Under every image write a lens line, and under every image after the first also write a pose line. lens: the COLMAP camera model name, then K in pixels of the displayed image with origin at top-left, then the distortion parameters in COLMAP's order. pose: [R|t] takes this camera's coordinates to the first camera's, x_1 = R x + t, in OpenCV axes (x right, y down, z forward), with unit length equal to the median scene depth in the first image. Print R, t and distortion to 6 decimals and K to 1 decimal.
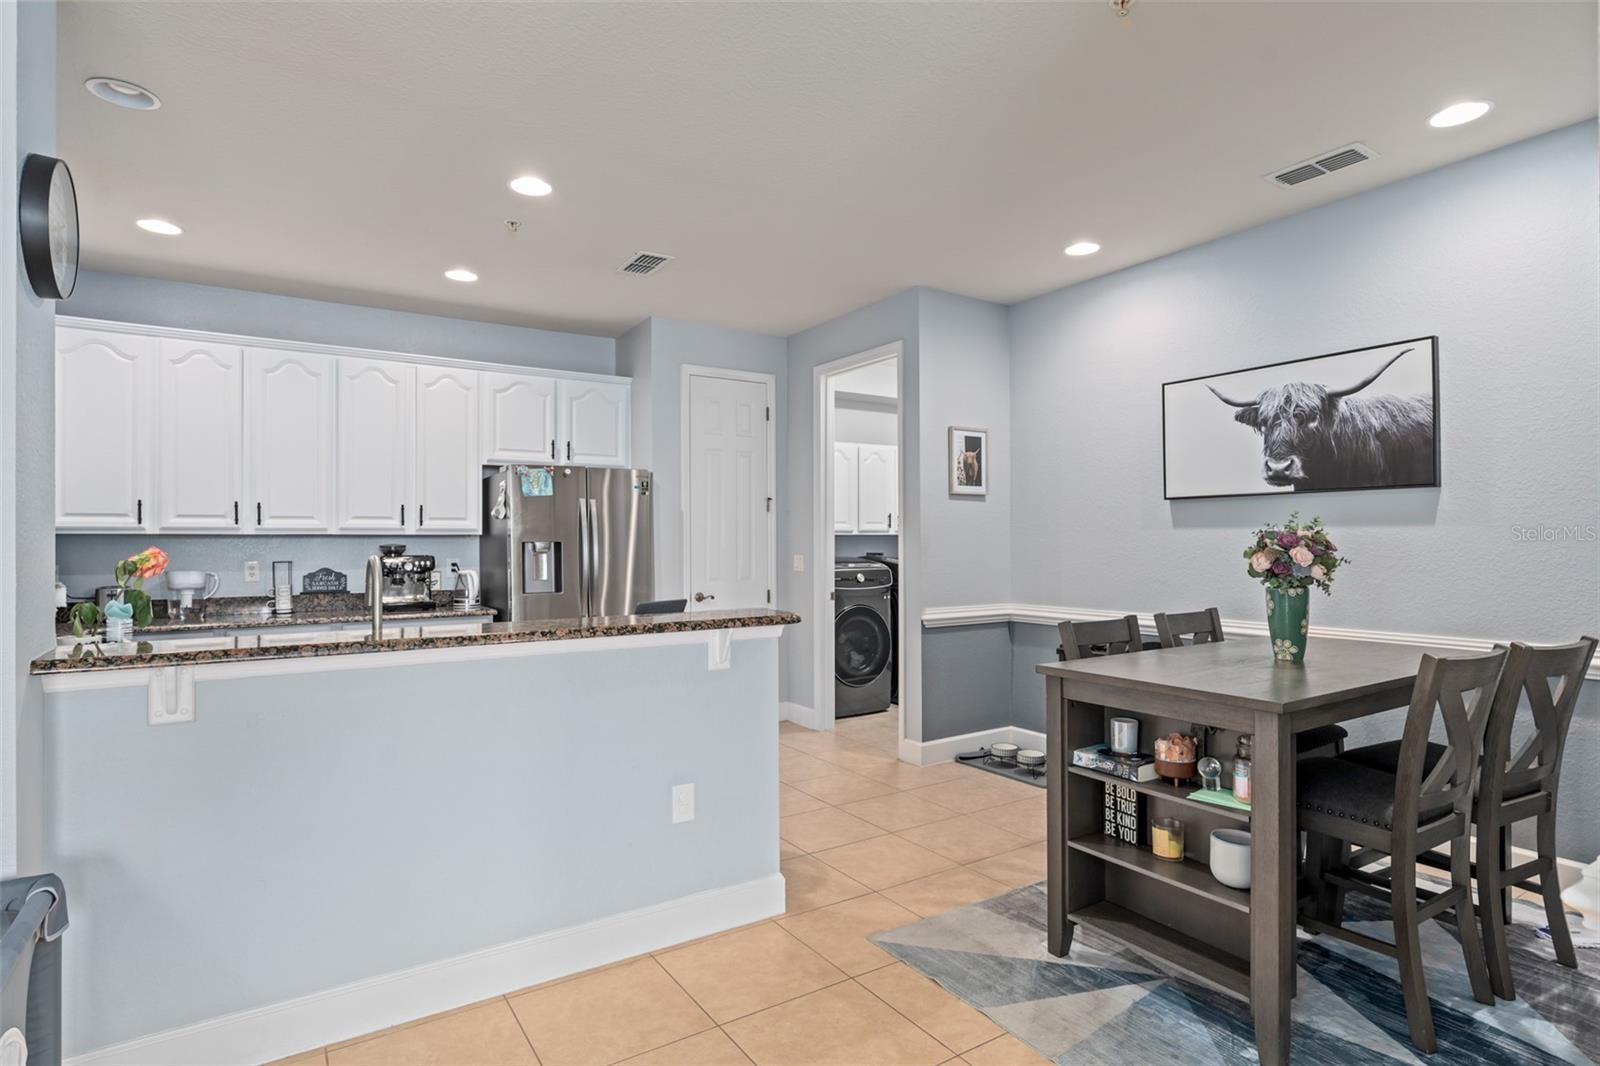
lens RADIAL K [[825.4, 0, 798.1], [0, 825.4, 539.1], [0, 0, 1]] dist [-0.008846, -0.001786]
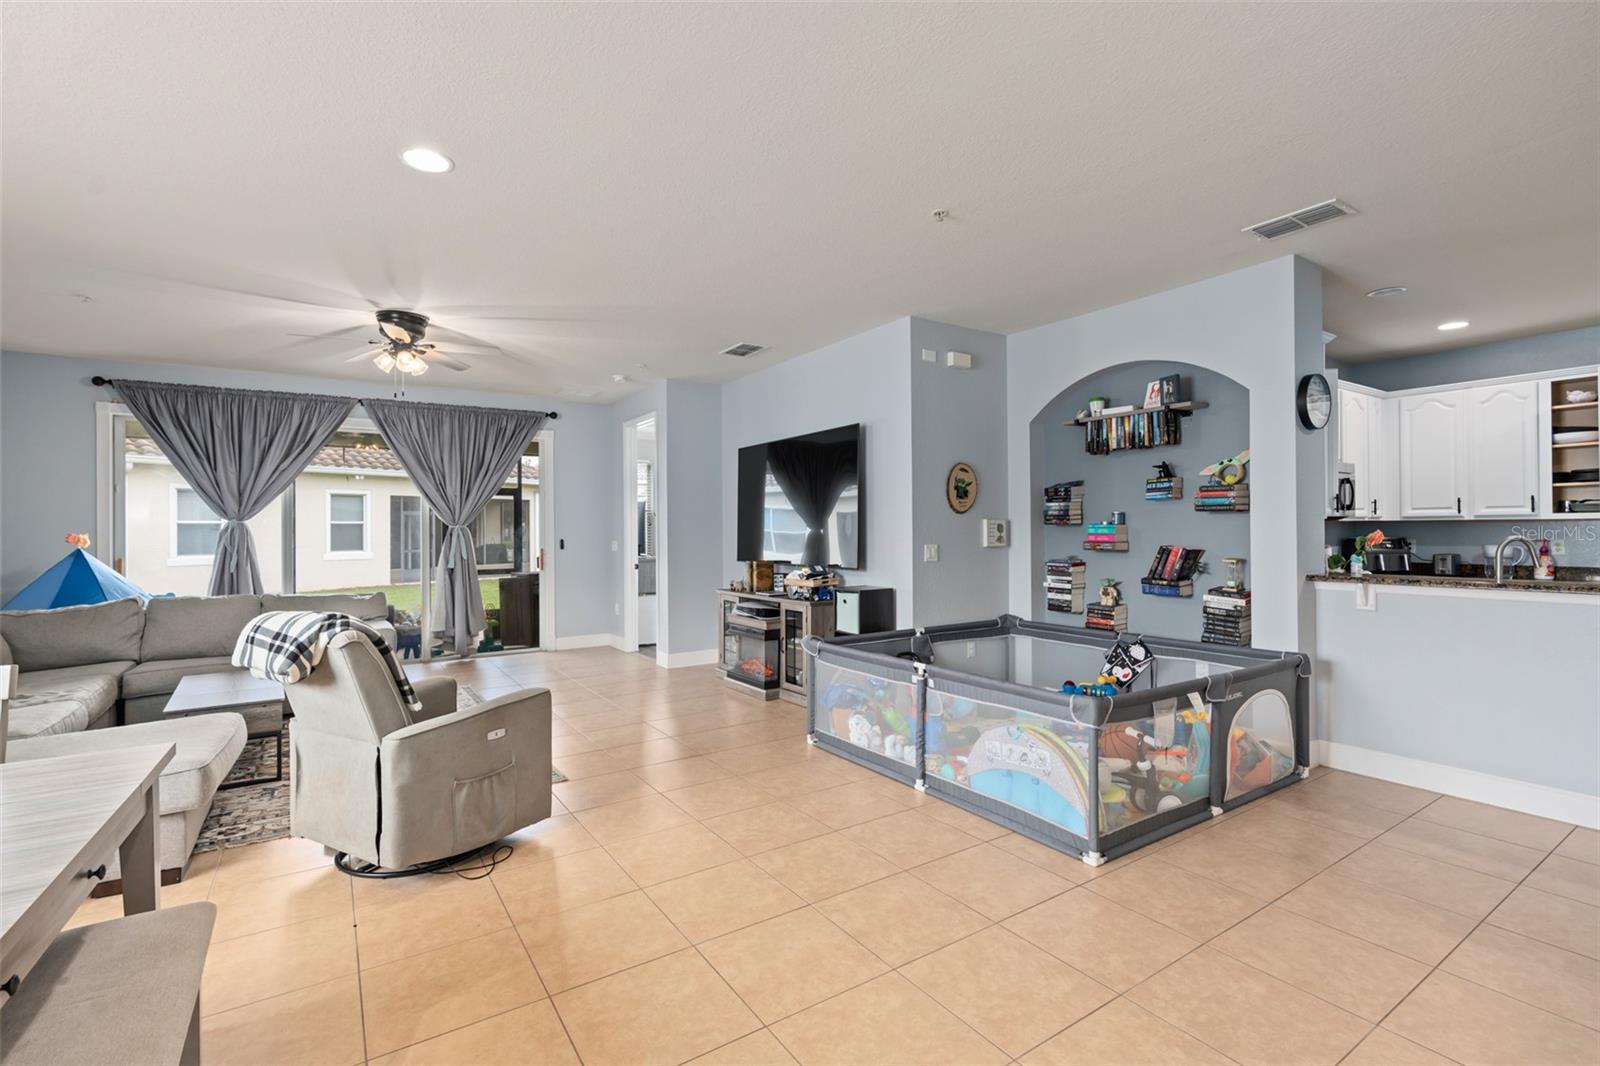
lens RADIAL K [[721.4, 0, 793.9], [0, 721.4, 525.6], [0, 0, 1]] dist [-0.010481, 0.000041]
pose [[0.005488, 0.000469, -0.999985, 0.520377], [0.010588, 0.999944, 0.000527, -0.009460], [0.999929, -0.010590, 0.005483, -0.246545]]
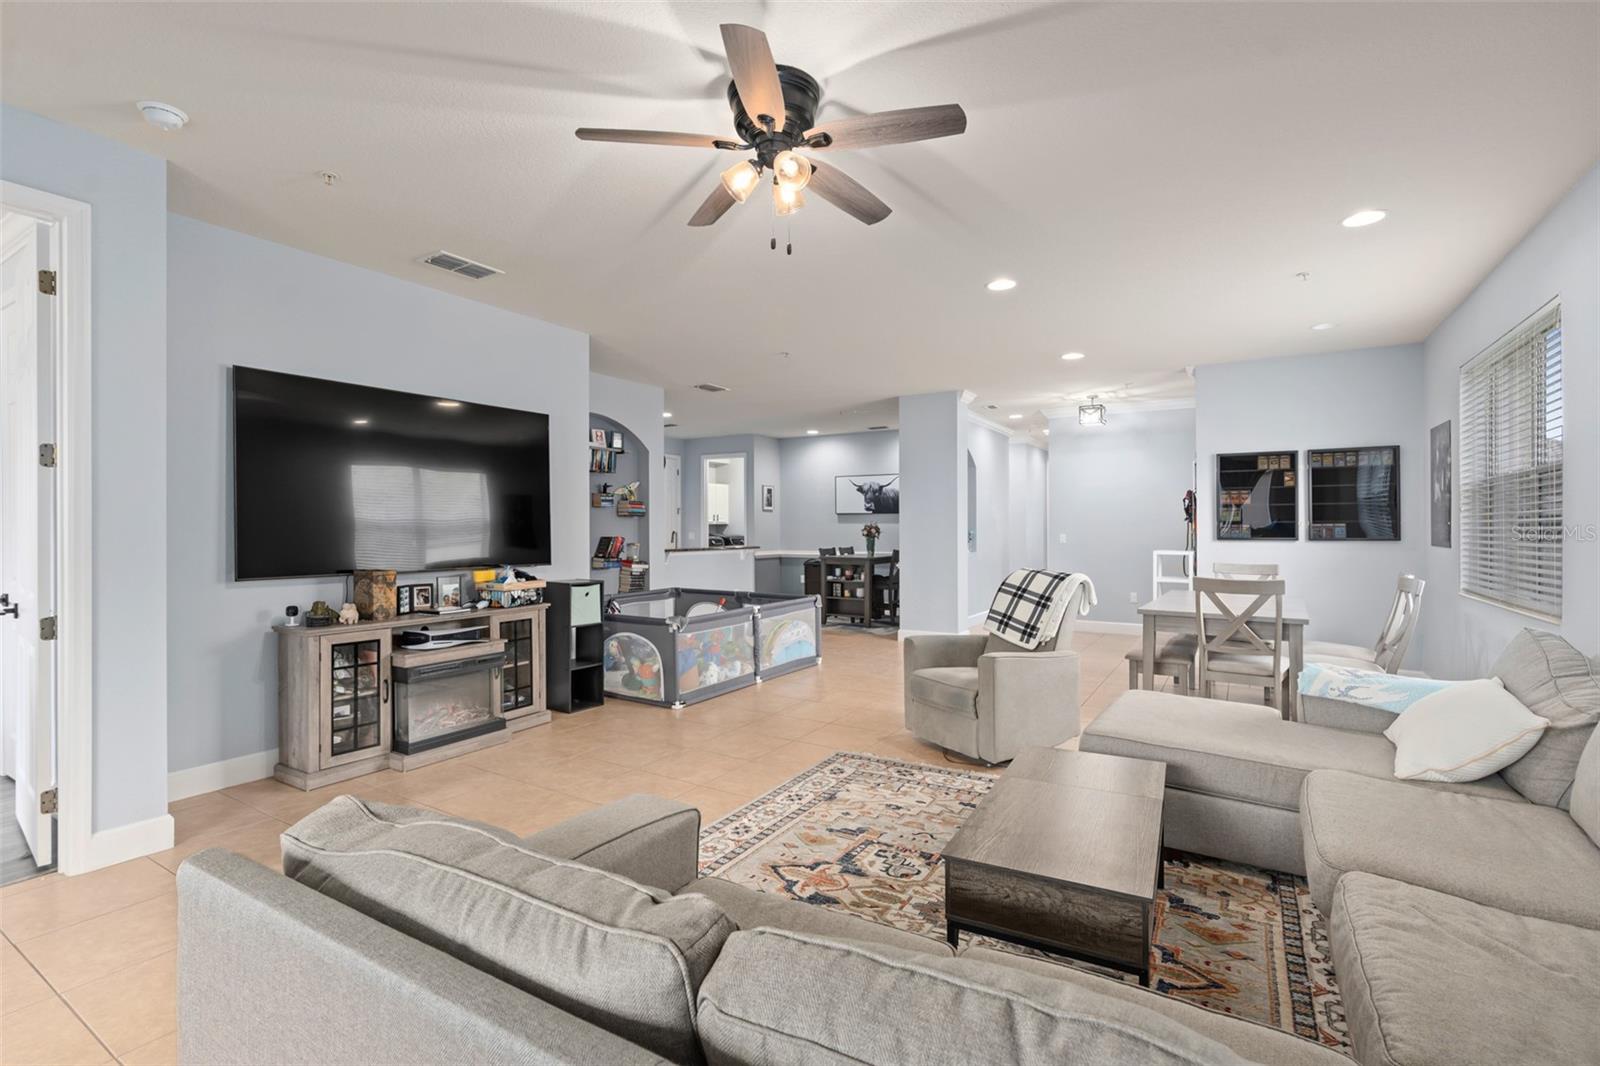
lens RADIAL K [[721.4, 0, 800.9], [0, 721.4, 523.7], [0, 0, 1]] dist [-0.010481, 0.000041]
pose [[0.904055, 0.006086, 0.427373, -0.816961], [-0.004840, 0.999980, -0.004001, 0.000229], [-0.427389, 0.001549, 0.904066, -1.368269]]
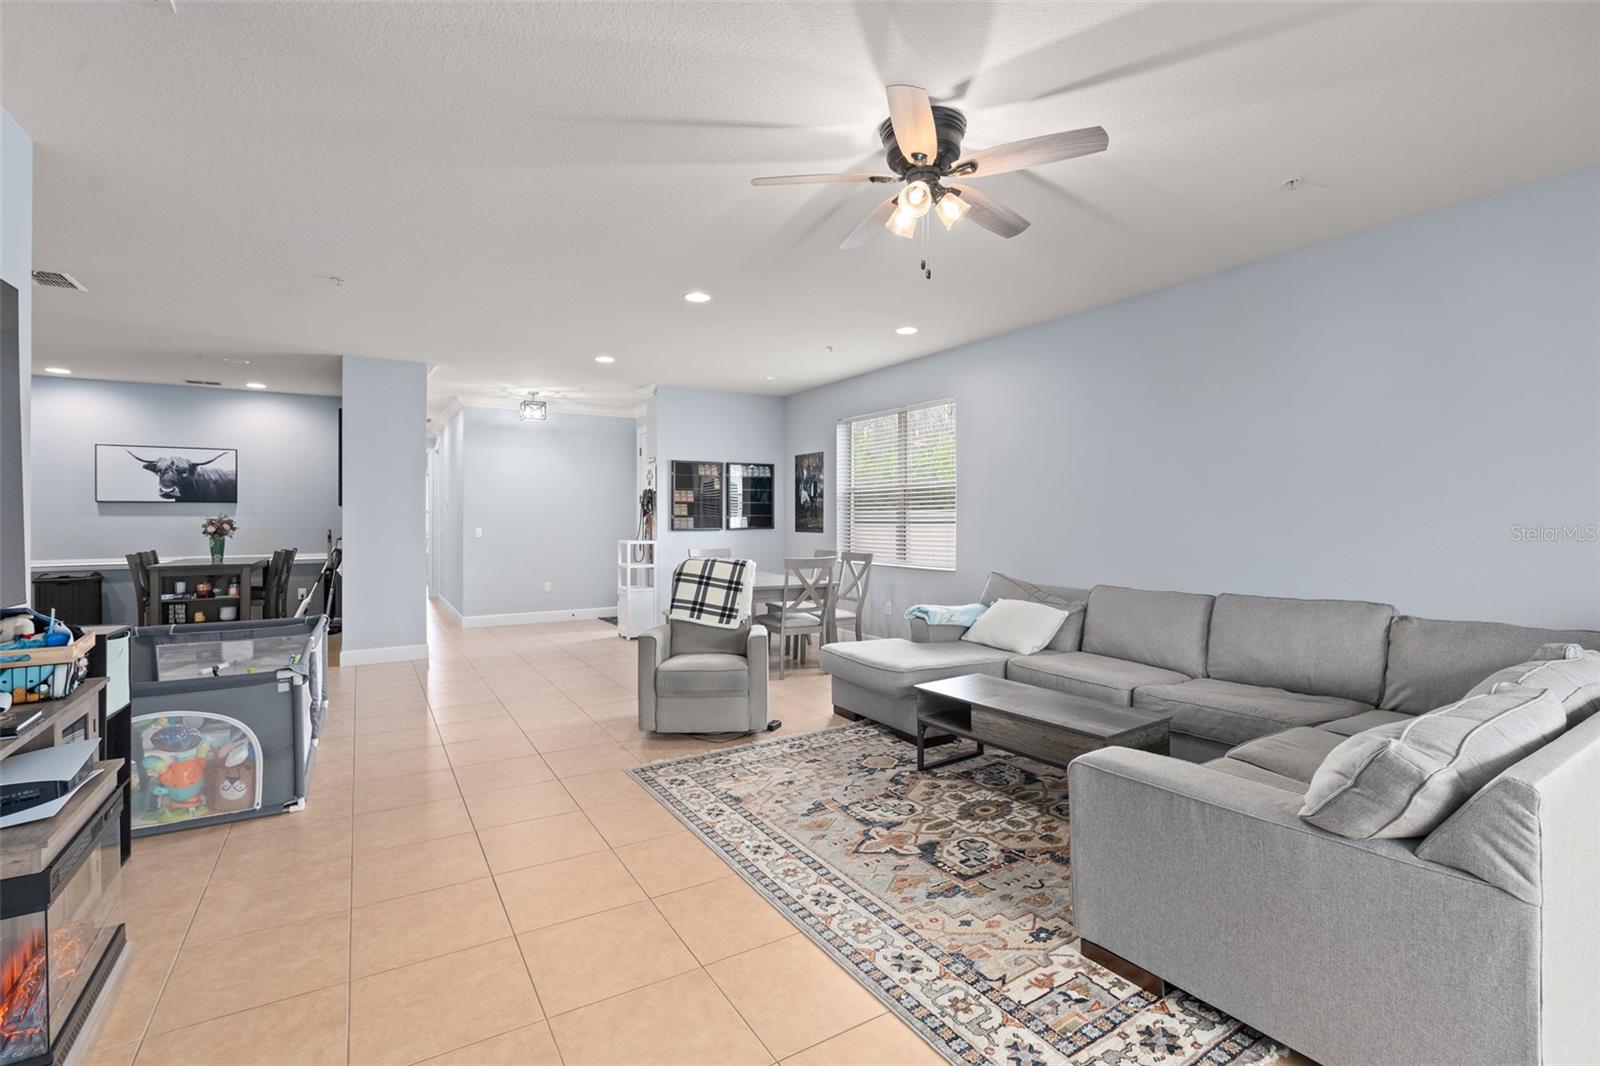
lens RADIAL K [[721.4, 0, 792.1], [0, 721.4, 514.4], [0, 0, 1]] dist [-0.010481, 0.000041]
pose [[0.036626, 0.009639, 0.999283, -1.220351], [-0.000021, 0.999953, -0.009645, 0.000033], [-0.999329, 0.000332, 0.036625, -0.754722]]
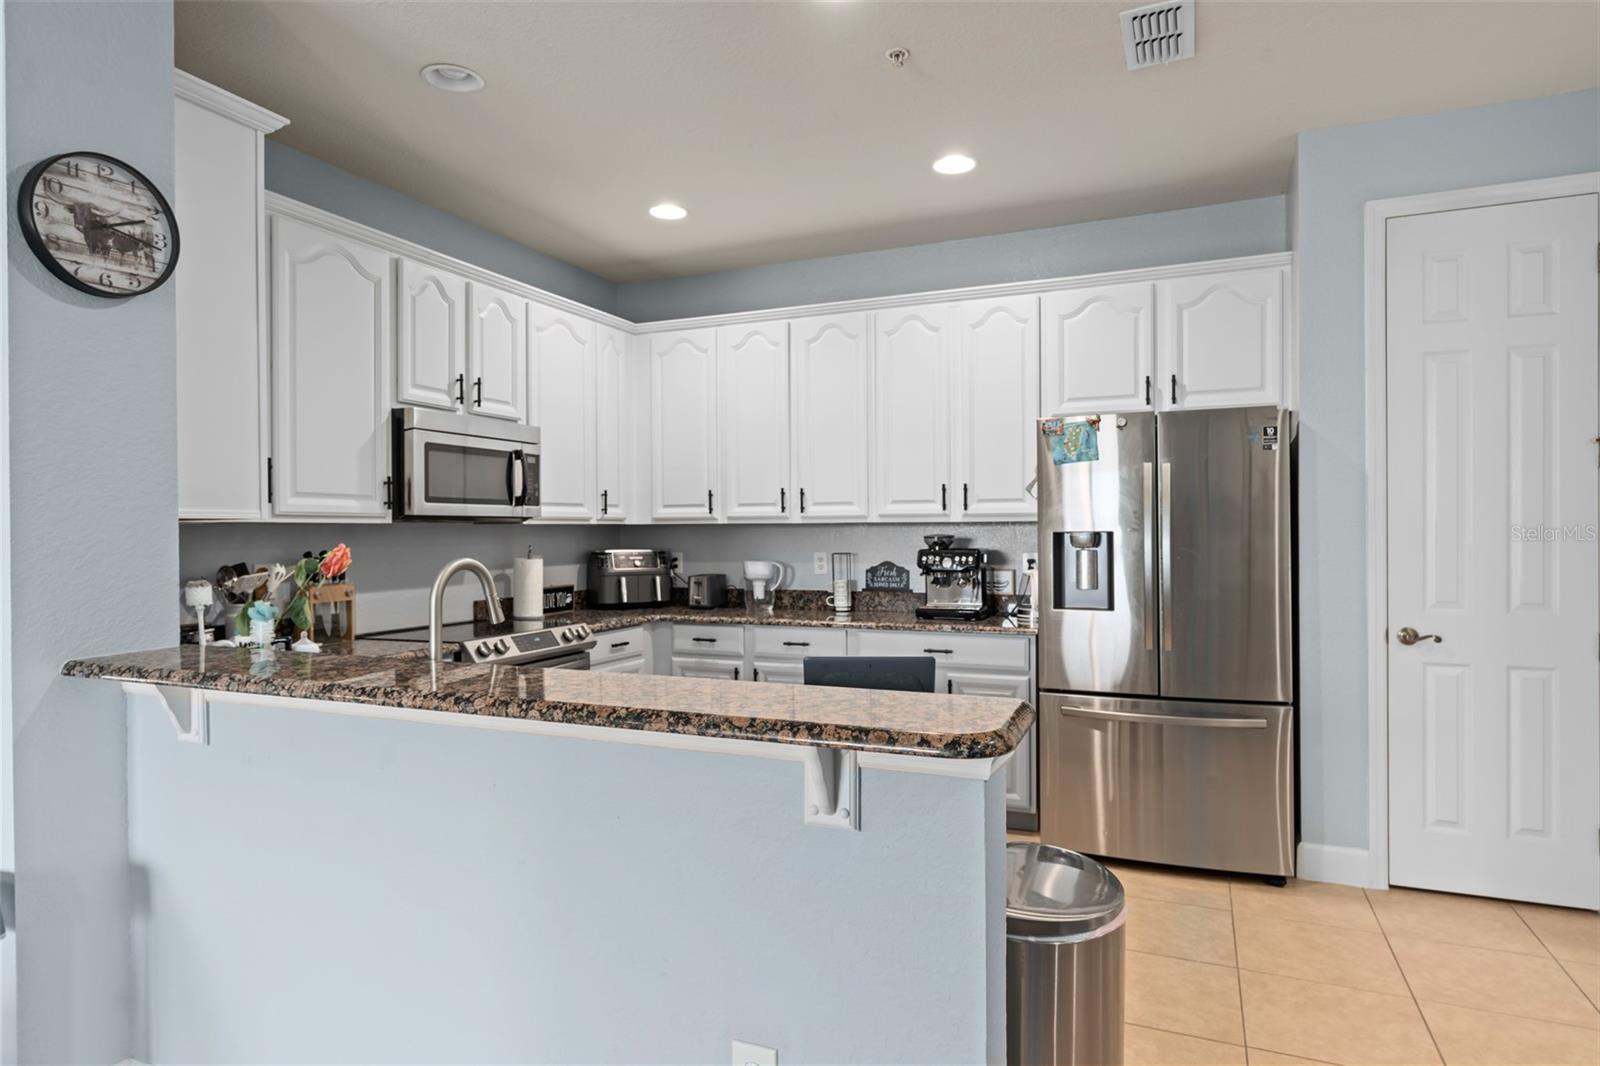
lens RADIAL K [[931.8, 0, 794.4], [0, 931.8, 535.4], [0, 0, 1]] dist [0.015374, -0.000724]
pose [[0.562252, 0.006781, -0.826938, 0.202759], [0.006466, 0.999900, 0.012596, -0.005727], [0.826941, -0.012428, 0.562152, 0.438282]]
